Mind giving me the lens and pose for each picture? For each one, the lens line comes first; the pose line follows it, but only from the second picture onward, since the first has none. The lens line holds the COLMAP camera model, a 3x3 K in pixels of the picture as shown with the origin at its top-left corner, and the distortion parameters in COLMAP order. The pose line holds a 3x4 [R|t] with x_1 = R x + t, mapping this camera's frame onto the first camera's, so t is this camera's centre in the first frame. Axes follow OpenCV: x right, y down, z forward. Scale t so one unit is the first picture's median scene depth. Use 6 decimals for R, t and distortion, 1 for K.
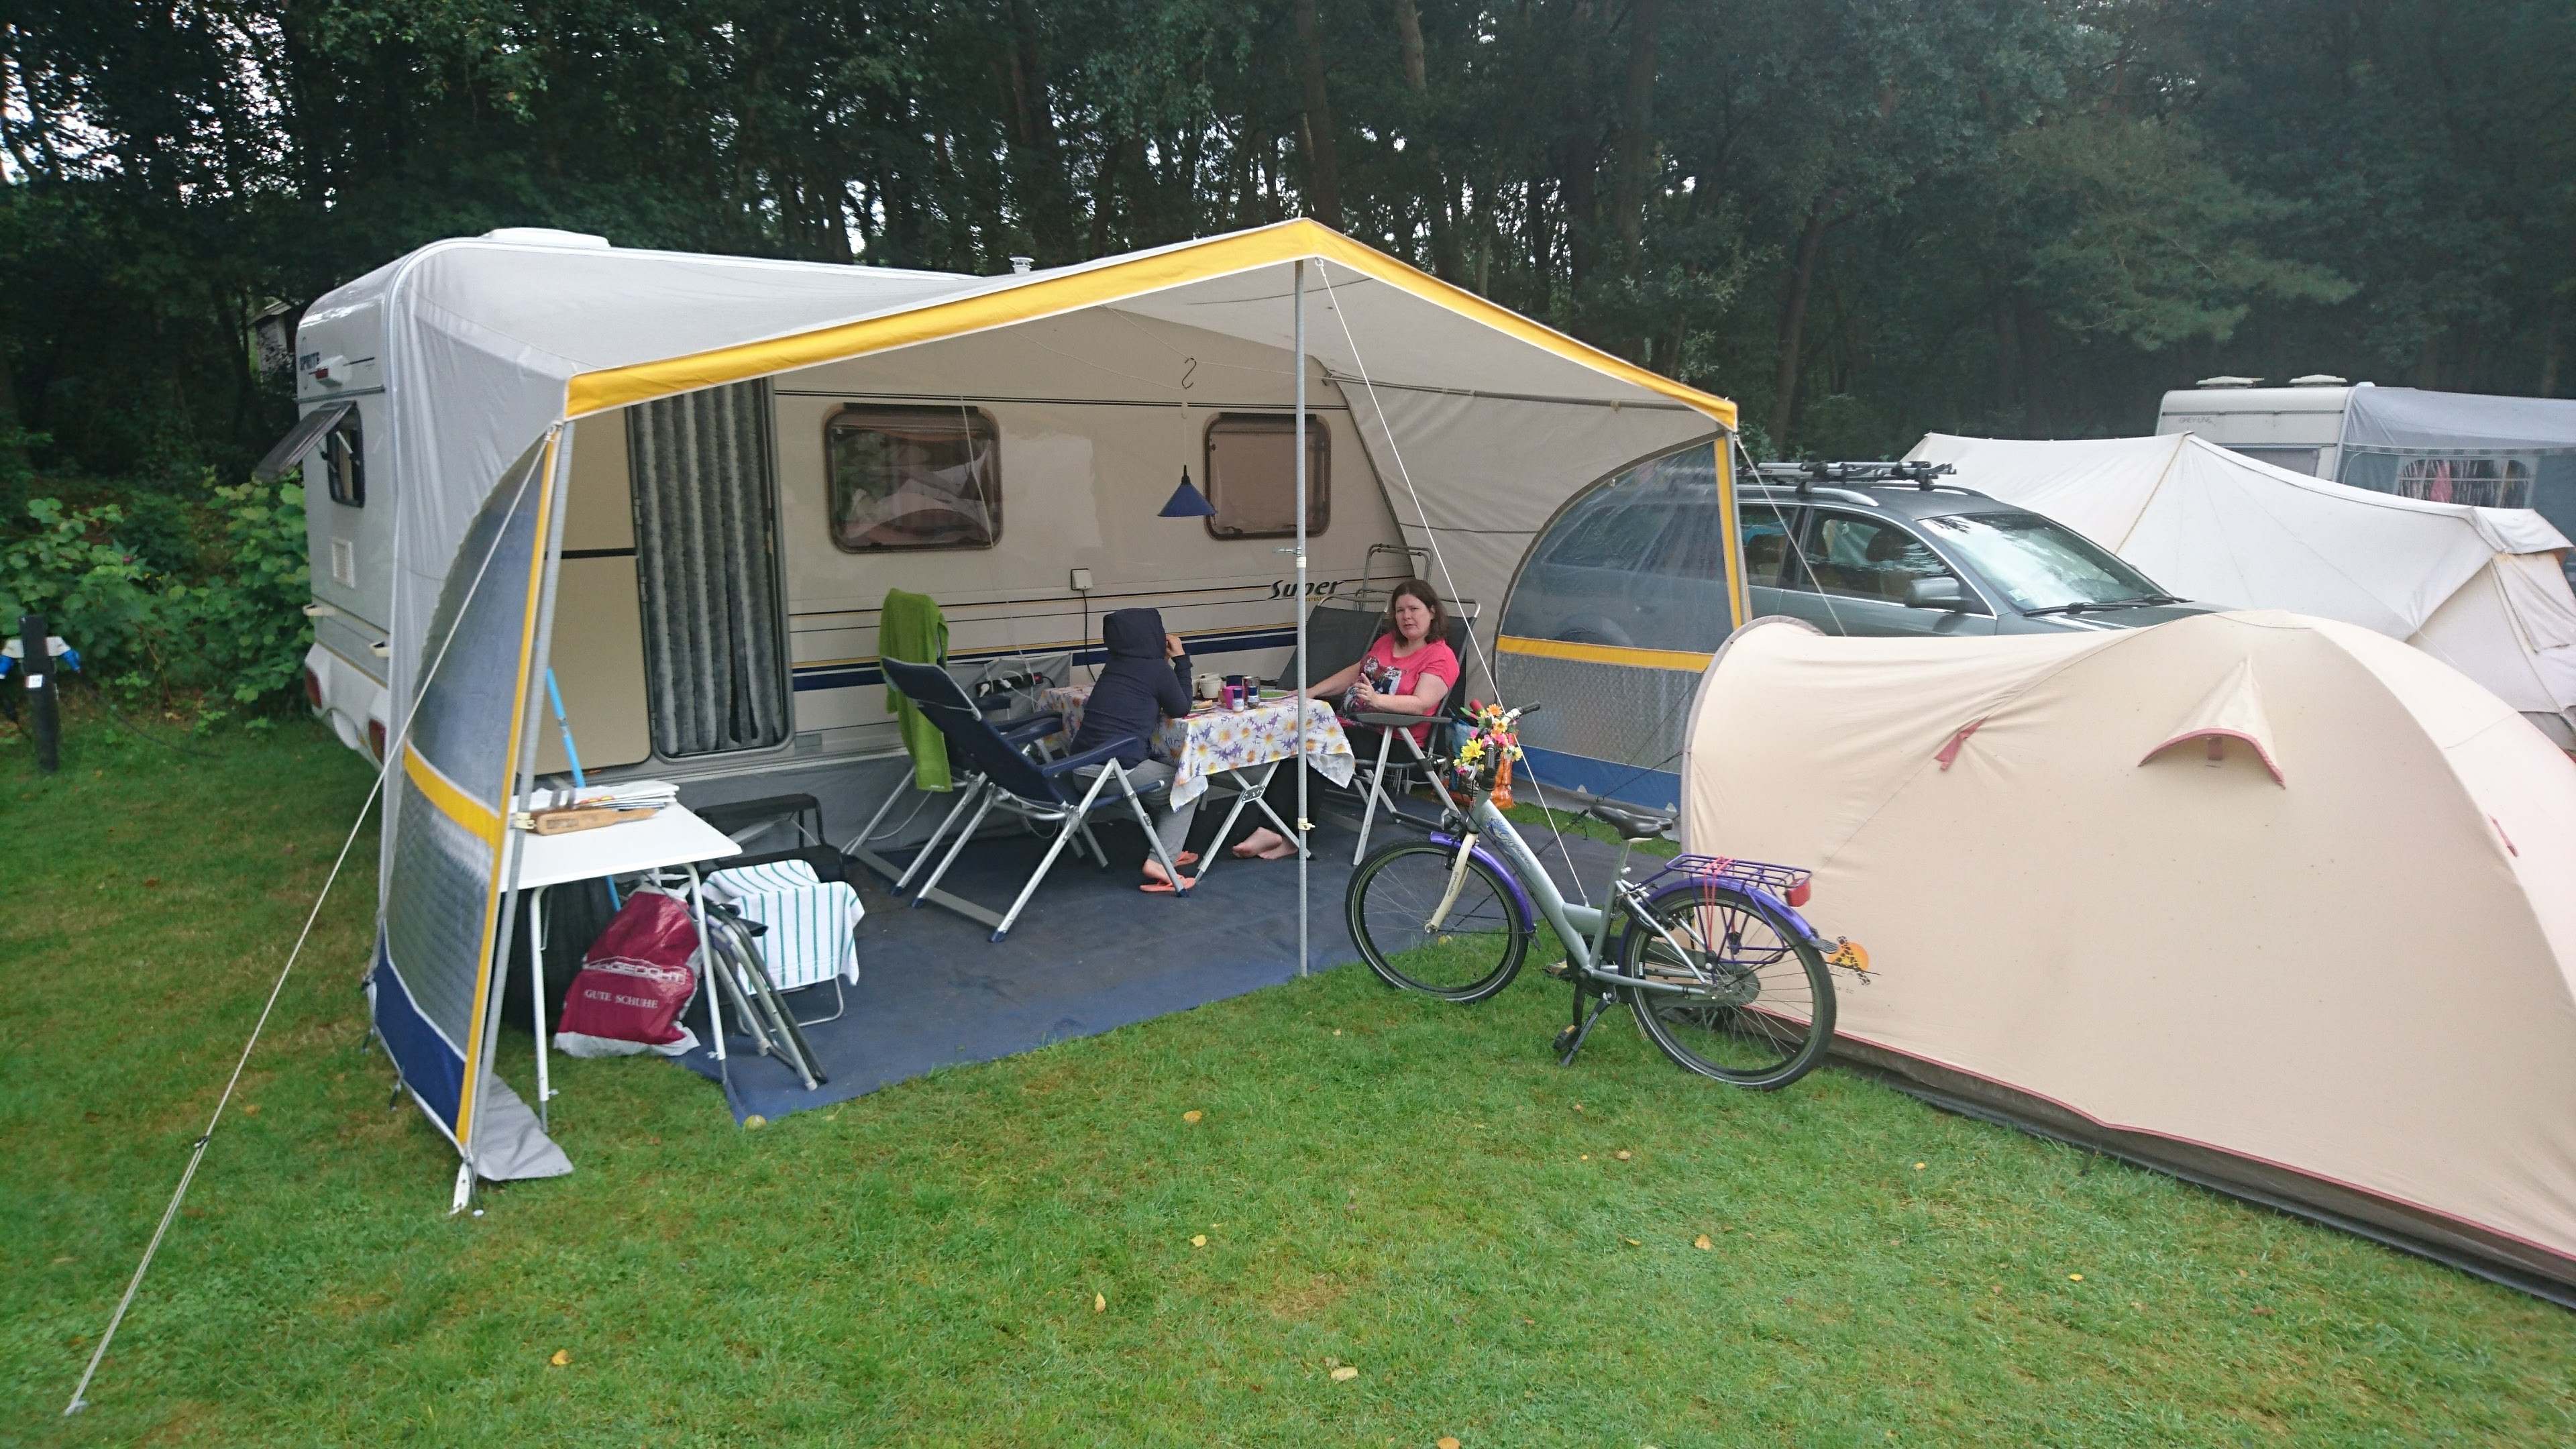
lens RADIAL K [[1741.3, 0, 1288.0], [0, 1741.3, 724.5], [0, 0, 1]] dist [0.283680, -0.516497]
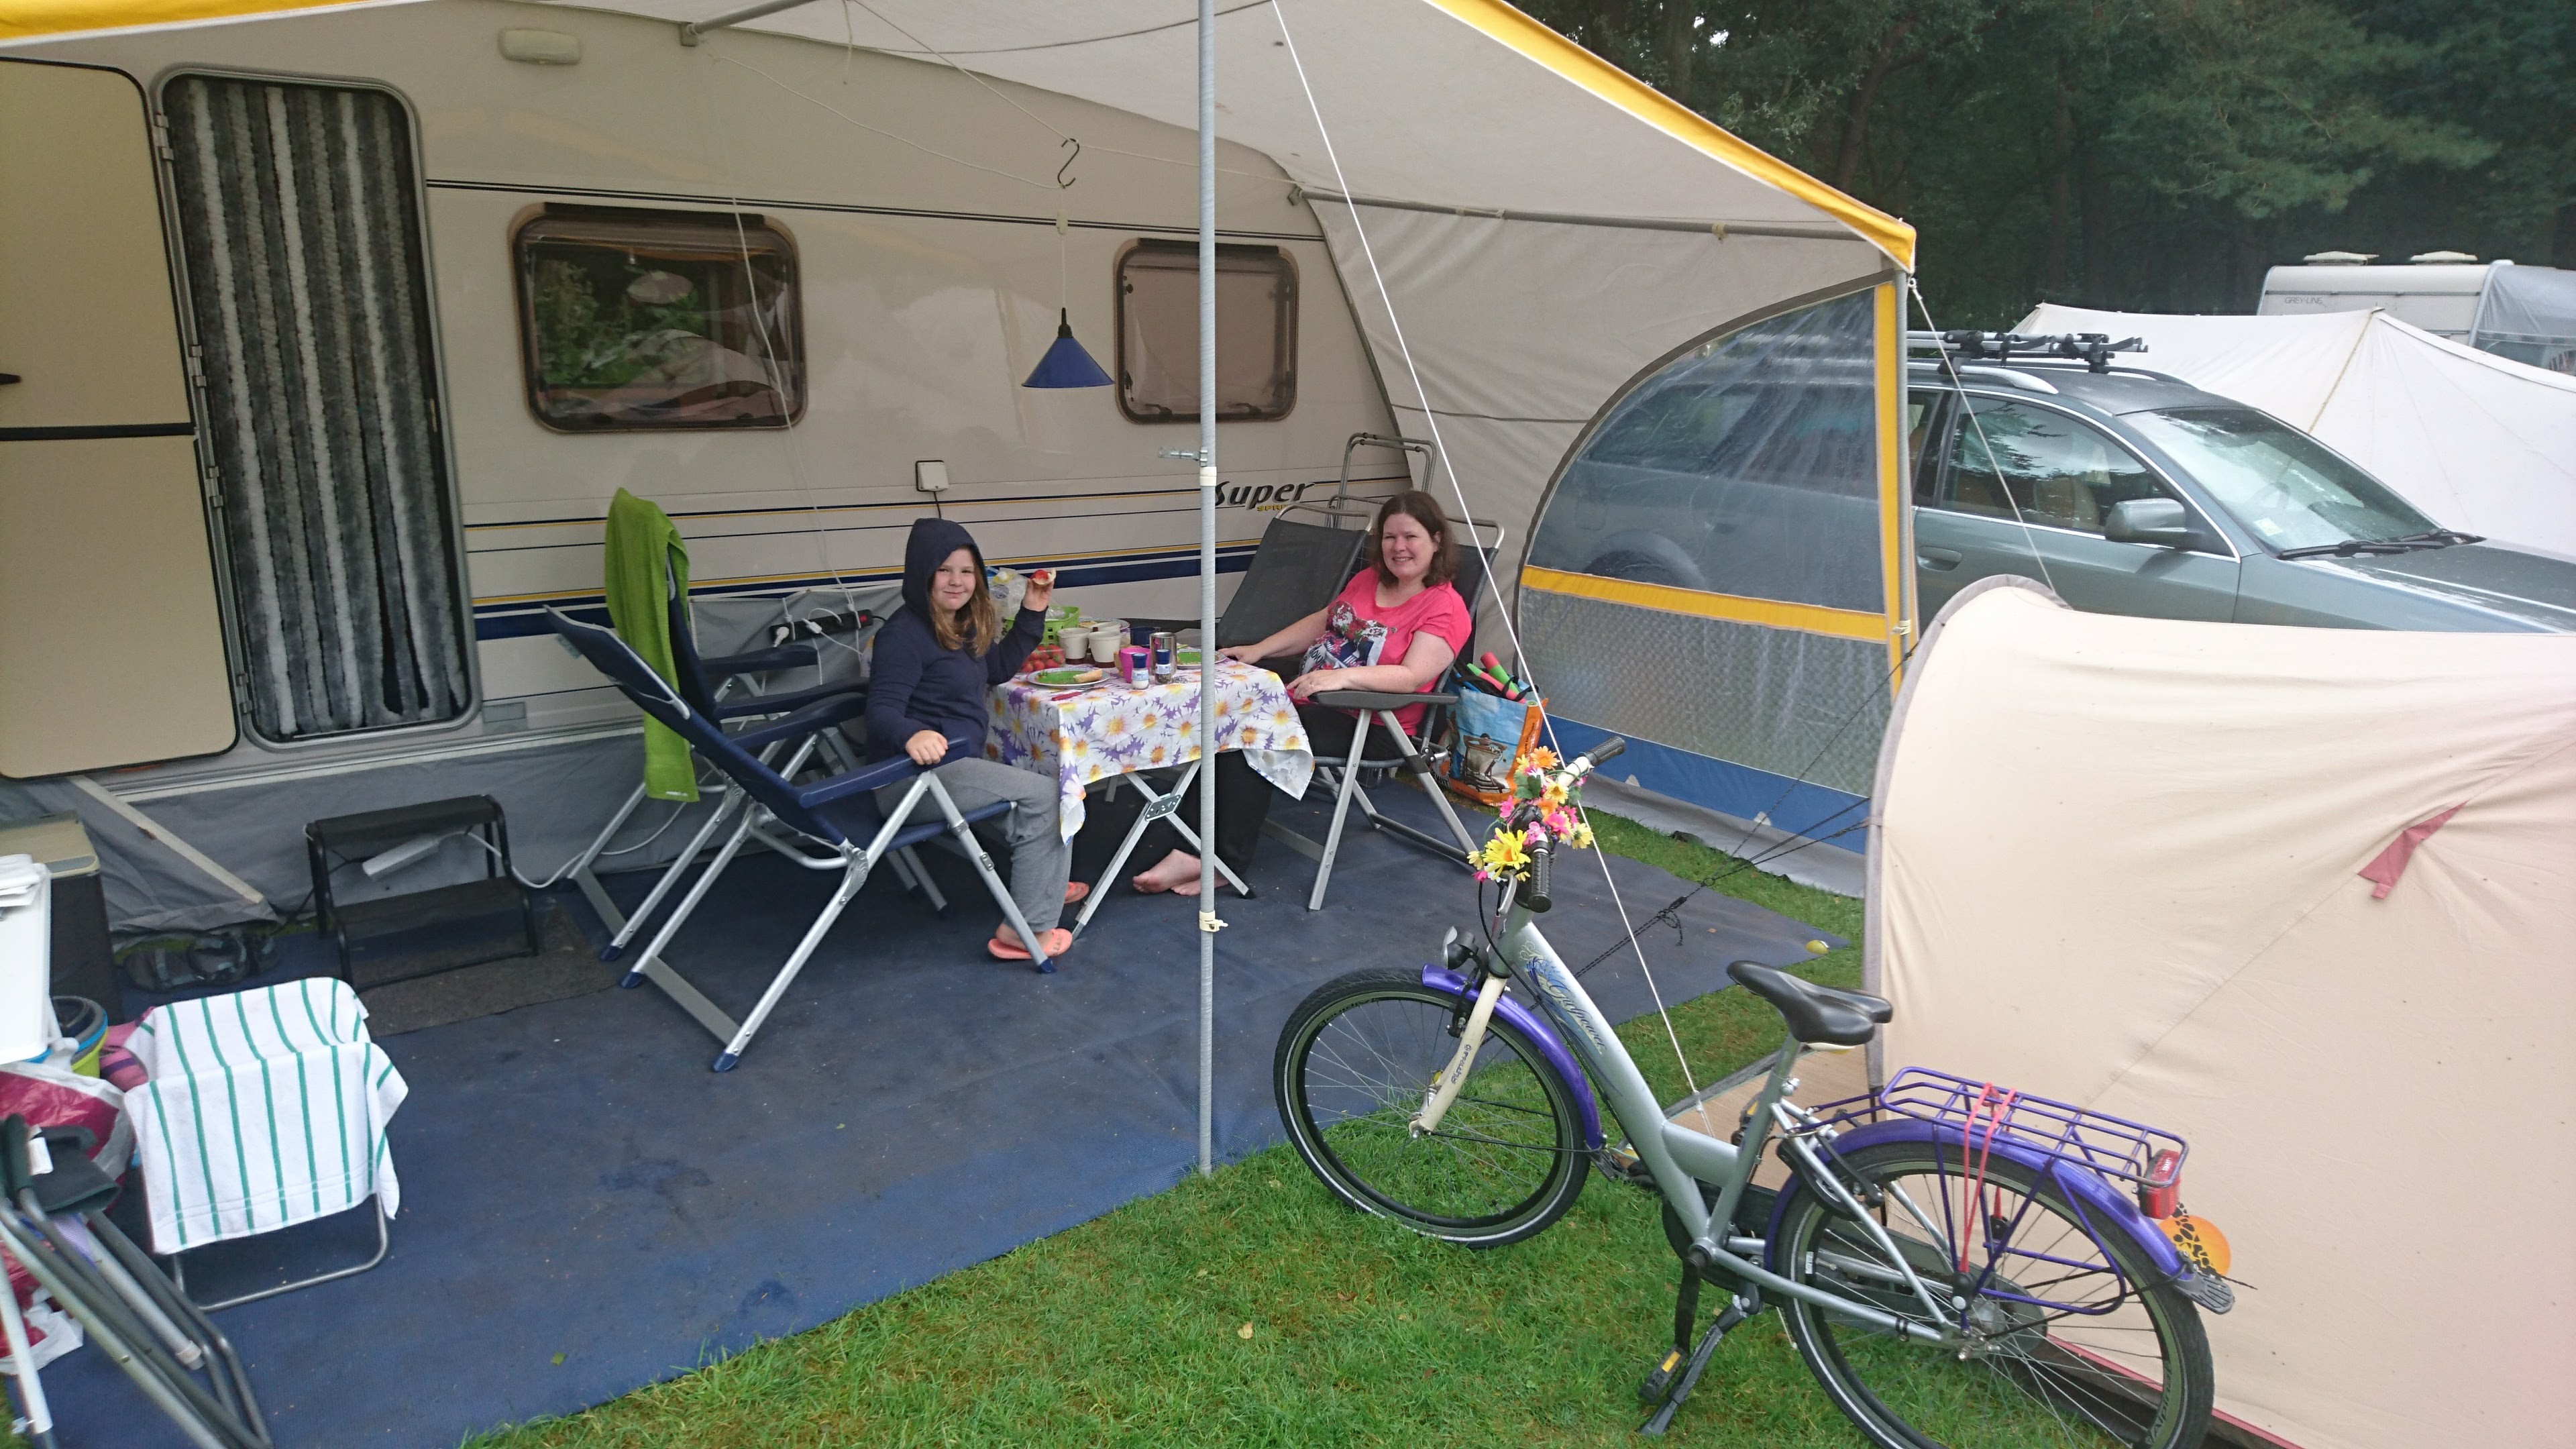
lens RADIAL K [[1705.8, 0, 1288.0], [0, 1705.8, 724.5], [0, 0, 1]] dist [0.131825, -0.174227]
pose [[0.999806, 0.019581, 0.002330, 0.026586], [-0.019700, 0.996975, 0.075186, -0.042548], [-0.000850, -0.075218, 0.997167, 0.343618]]
